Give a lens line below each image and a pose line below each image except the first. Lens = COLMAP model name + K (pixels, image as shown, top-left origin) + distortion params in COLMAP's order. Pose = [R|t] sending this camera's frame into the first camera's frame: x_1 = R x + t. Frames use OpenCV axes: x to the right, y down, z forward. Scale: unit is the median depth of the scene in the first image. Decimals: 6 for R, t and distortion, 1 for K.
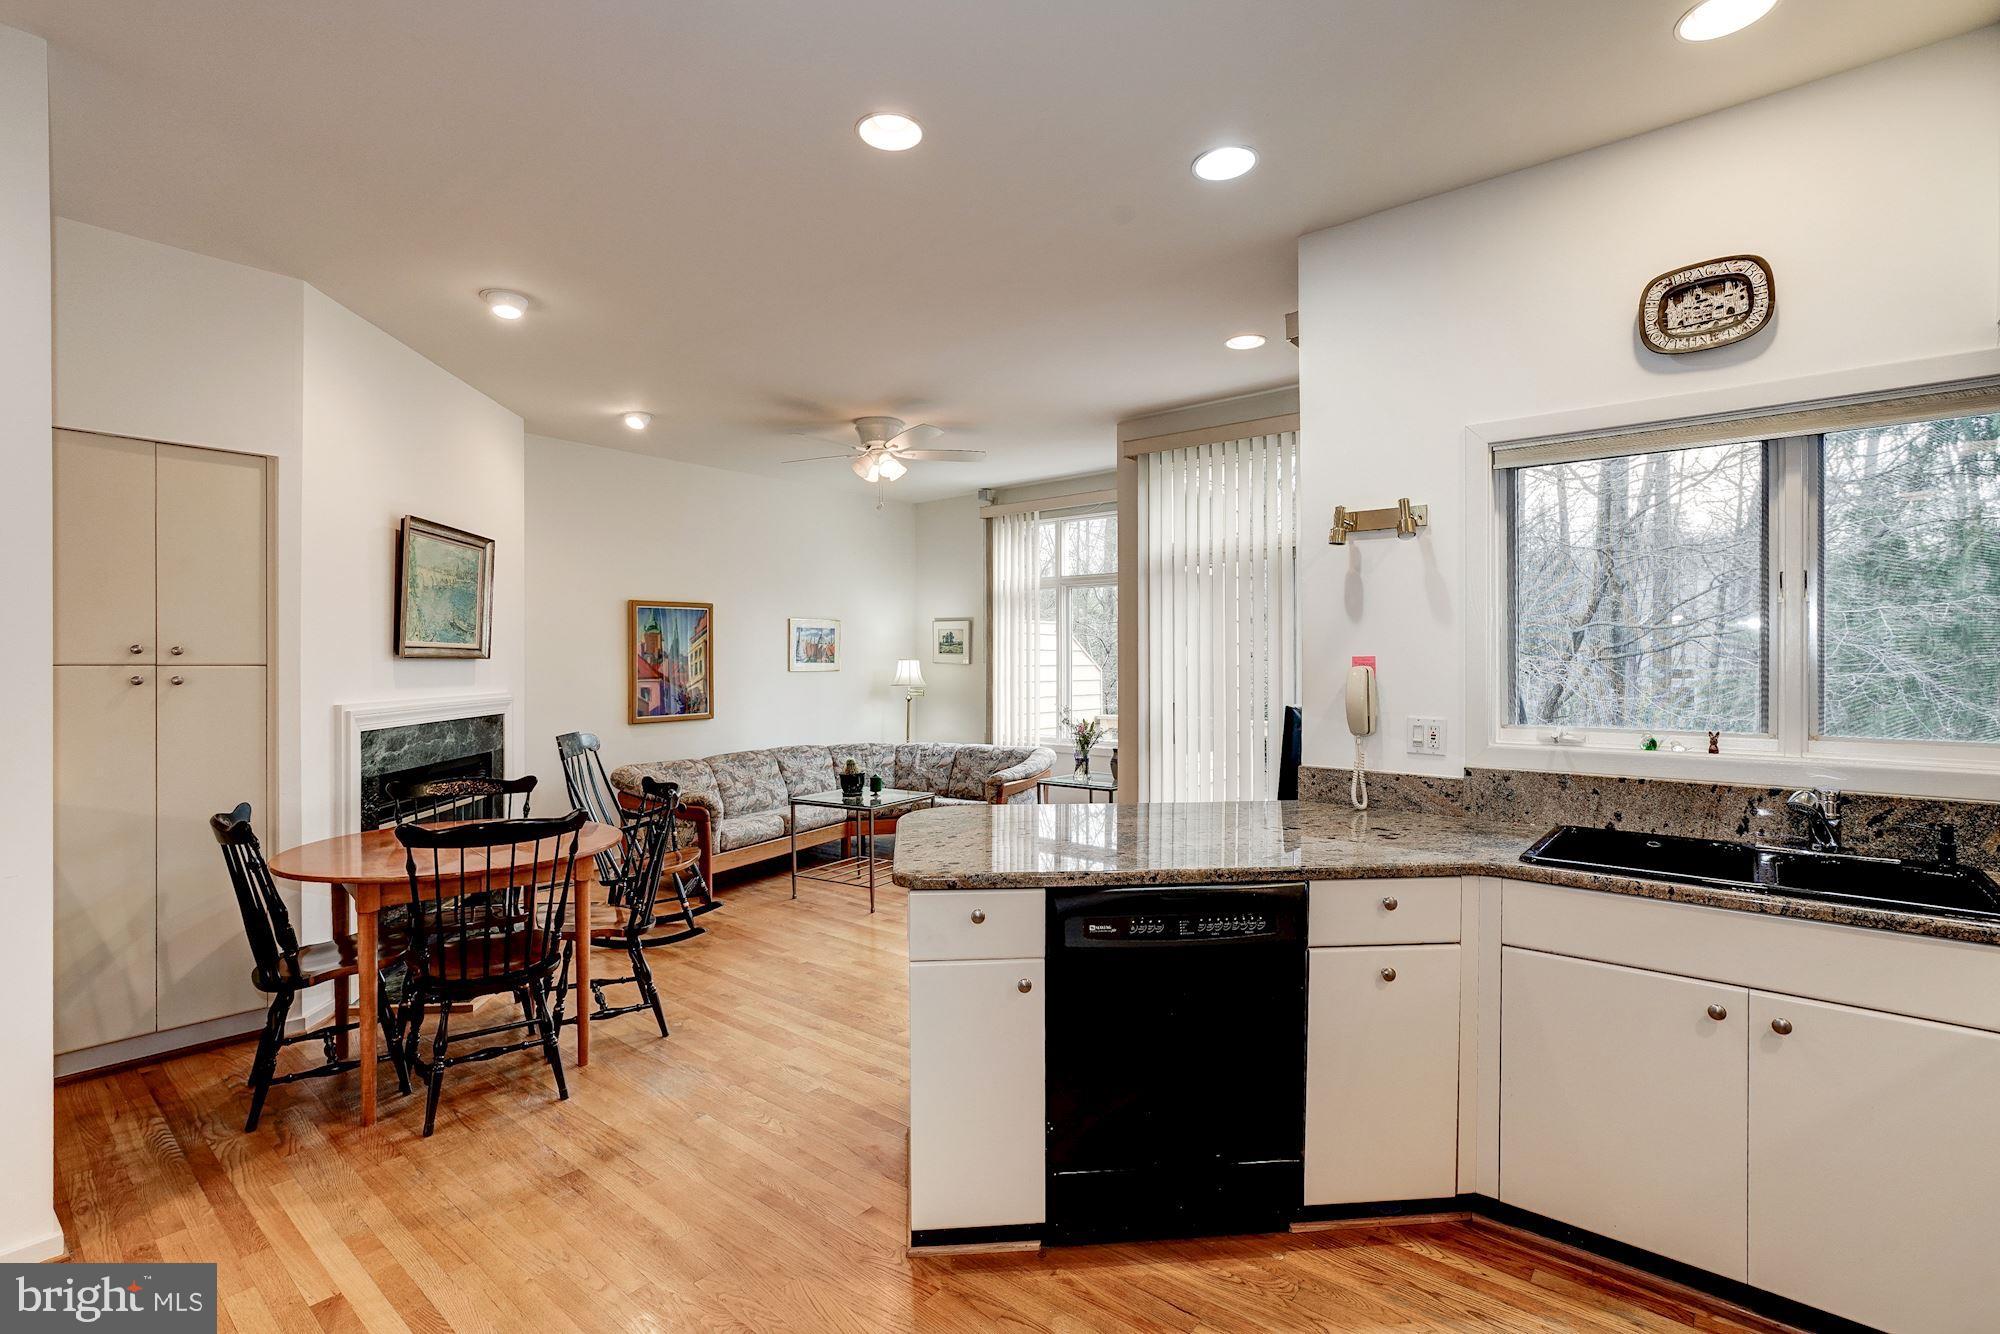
lens RADIAL K [[938.1, 0, 963.2], [0, 938.1, 664.7], [0, 0, 1]] dist [0.000470, 0.000290]
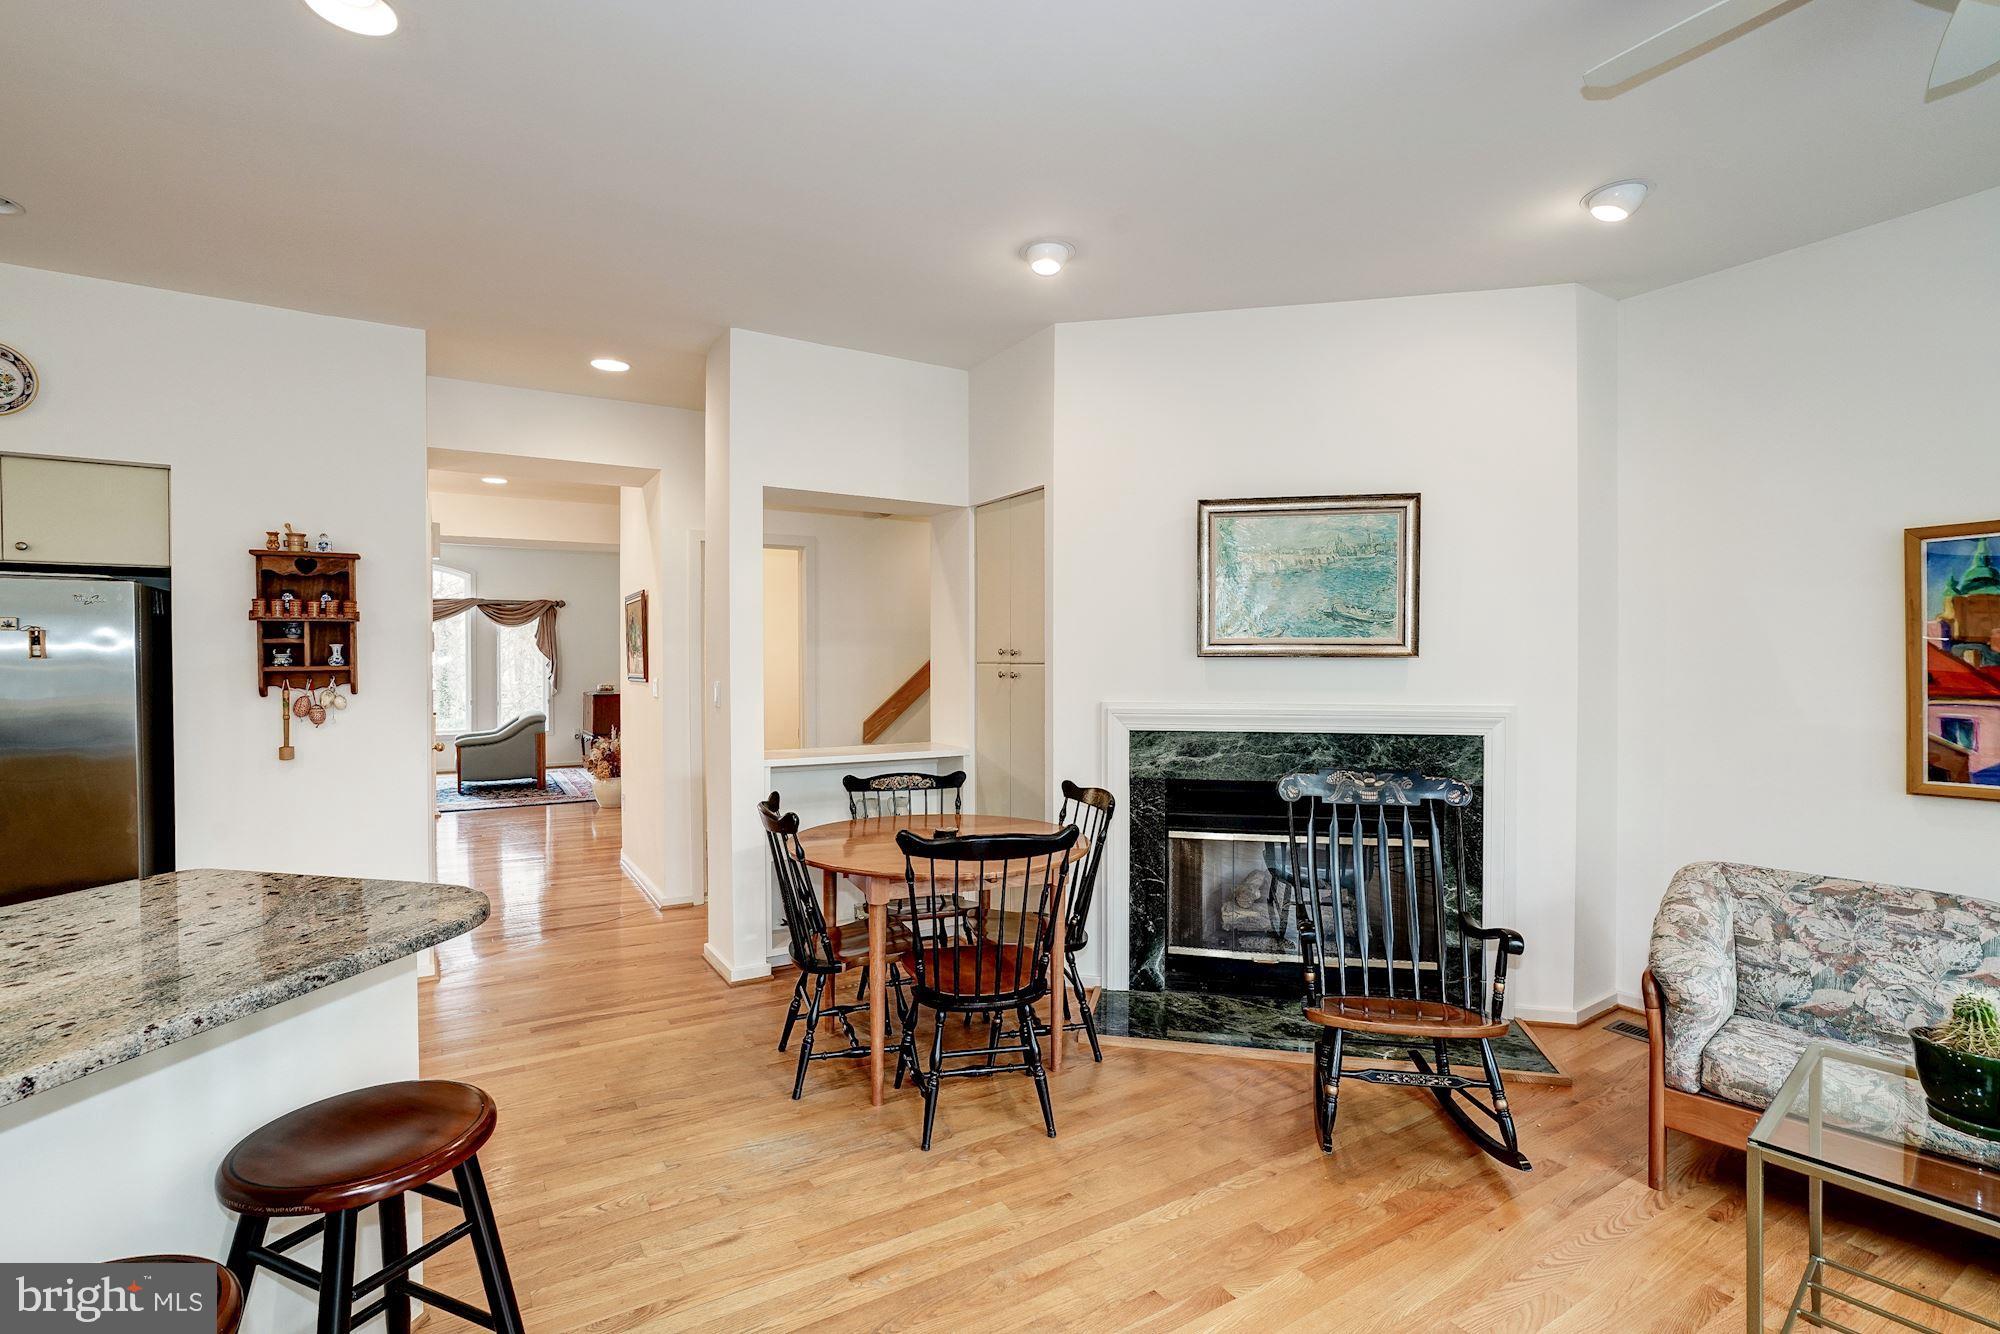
lens RADIAL K [[914.9, 0, 993.1], [0, 914.9, 656.7], [0, 0, 1]] dist [-0.054372, 0.030349]
pose [[-0.283590, -0.002538, -0.958942, 0.241389], [-0.001730, 0.999996, -0.002135, -0.003935], [0.958944, 0.001054, -0.283593, 0.812676]]
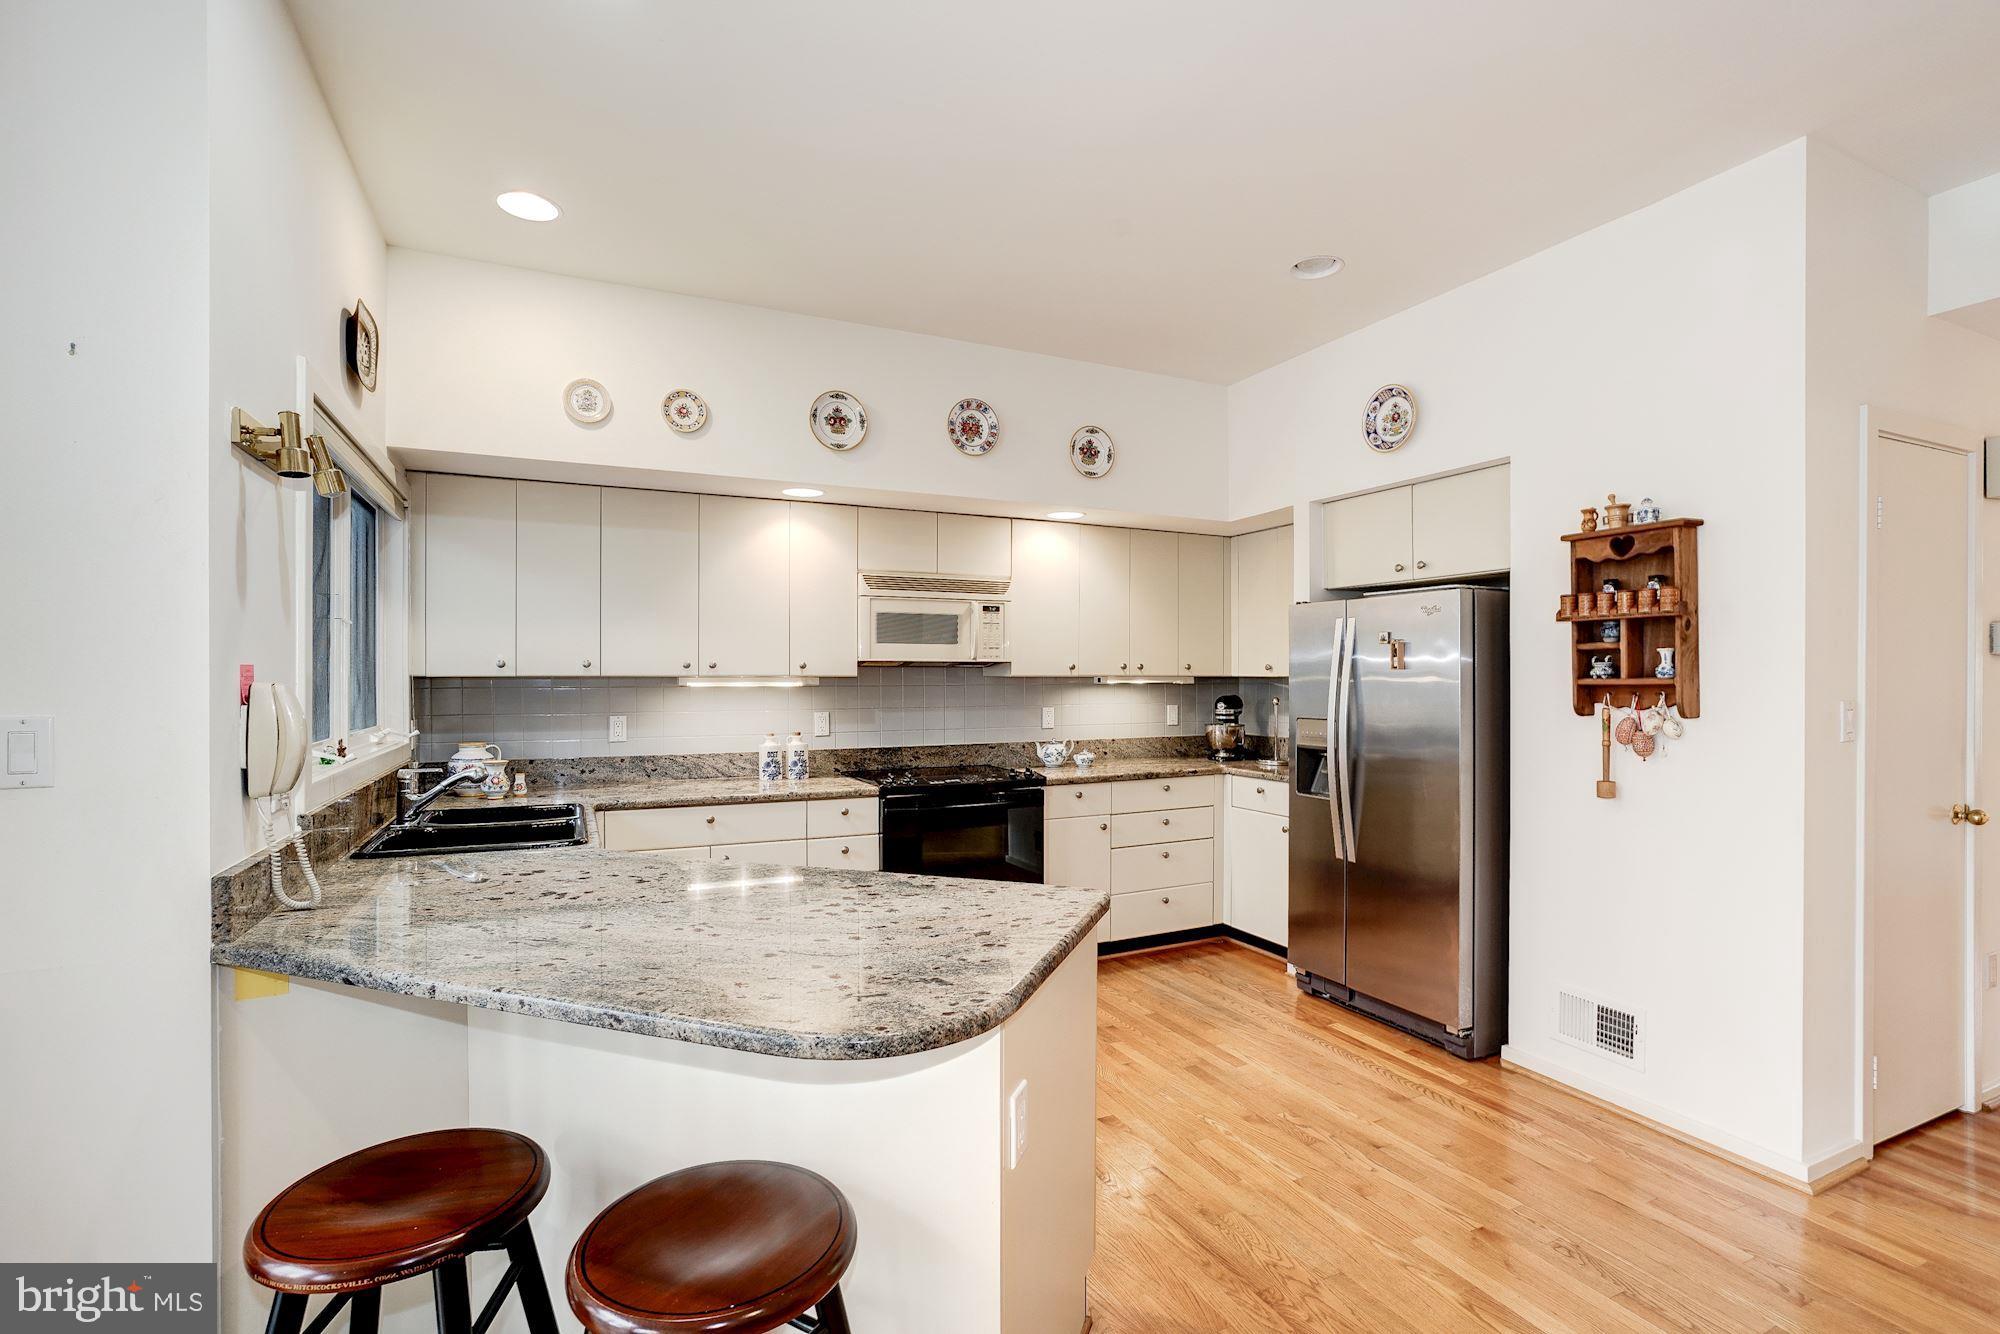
lens RADIAL K [[913.3, 0, 994.5], [0, 913.3, 678.2], [0, 0, 1]] dist [-0.057763, 0.029448]
pose [[-0.923542, -0.001255, 0.383495, -0.119433], [0.001899, 0.999967, 0.007845, -0.002058], [-0.383492, 0.007974, -0.923510, 0.733742]]
